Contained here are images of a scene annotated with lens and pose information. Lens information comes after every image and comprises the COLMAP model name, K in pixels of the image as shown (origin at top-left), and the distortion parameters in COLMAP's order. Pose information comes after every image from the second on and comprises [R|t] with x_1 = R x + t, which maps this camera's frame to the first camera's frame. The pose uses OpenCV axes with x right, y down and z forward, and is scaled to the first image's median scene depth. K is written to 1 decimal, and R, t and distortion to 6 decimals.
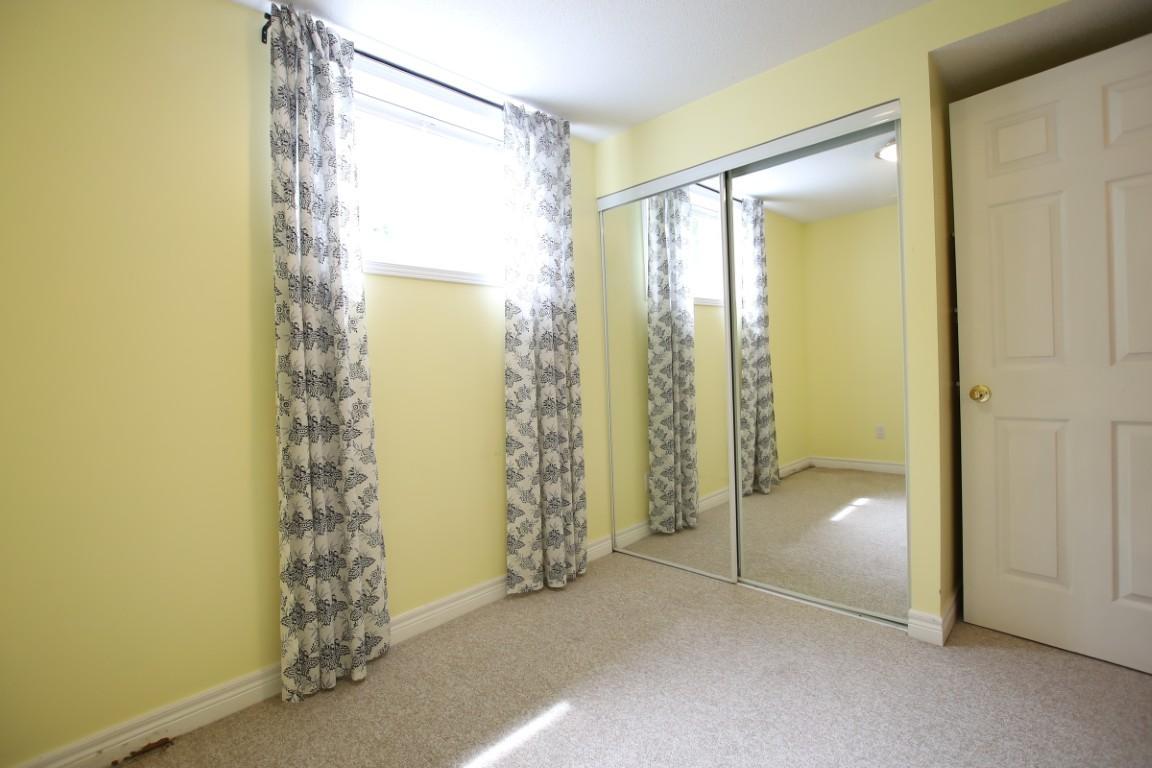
lens RADIAL K [[544.1, 0, 575.4], [0, 544.1, 374.0], [0, 0, 1]] dist [-0.019107, 0.000354]
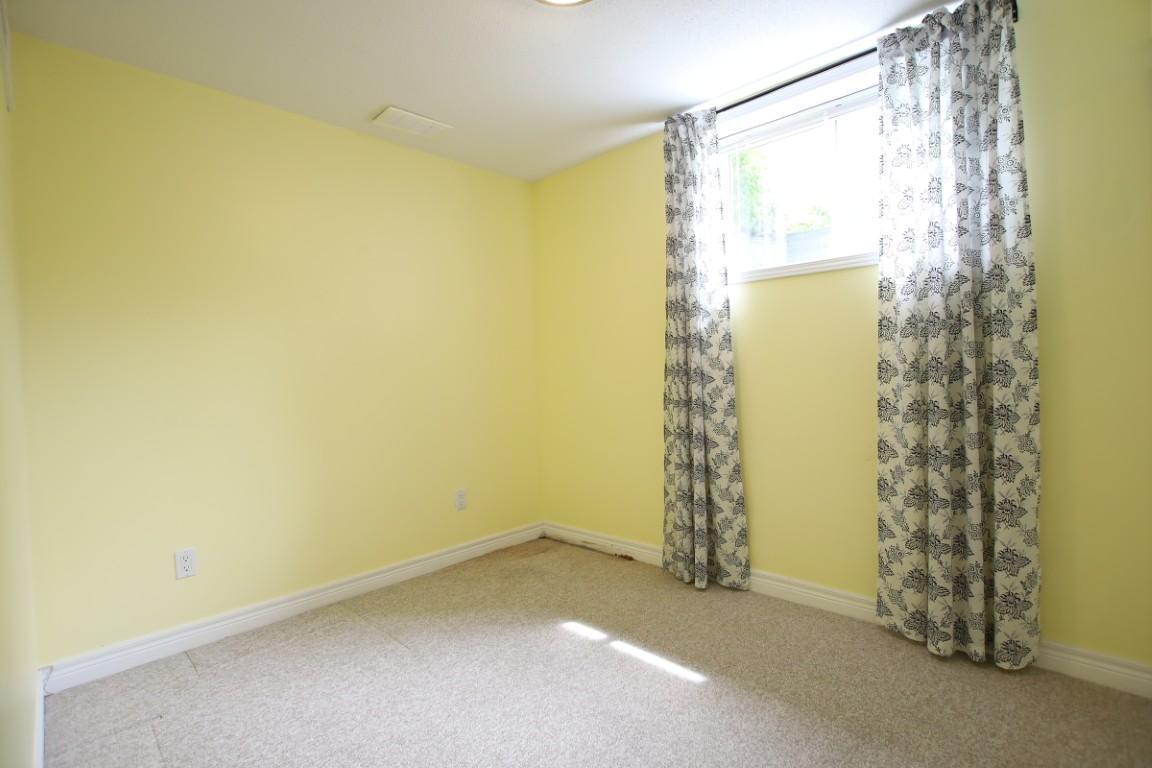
lens RADIAL K [[533.0, 0, 579.9], [0, 533.0, 380.6], [0, 0, 1]] dist [-0.028695, -0.000063]
pose [[-0.002583, 0.053205, -0.998580, 0.700252], [0.012782, 0.998504, 0.053168, -0.028611], [0.999915, -0.012627, -0.003259, 0.538459]]
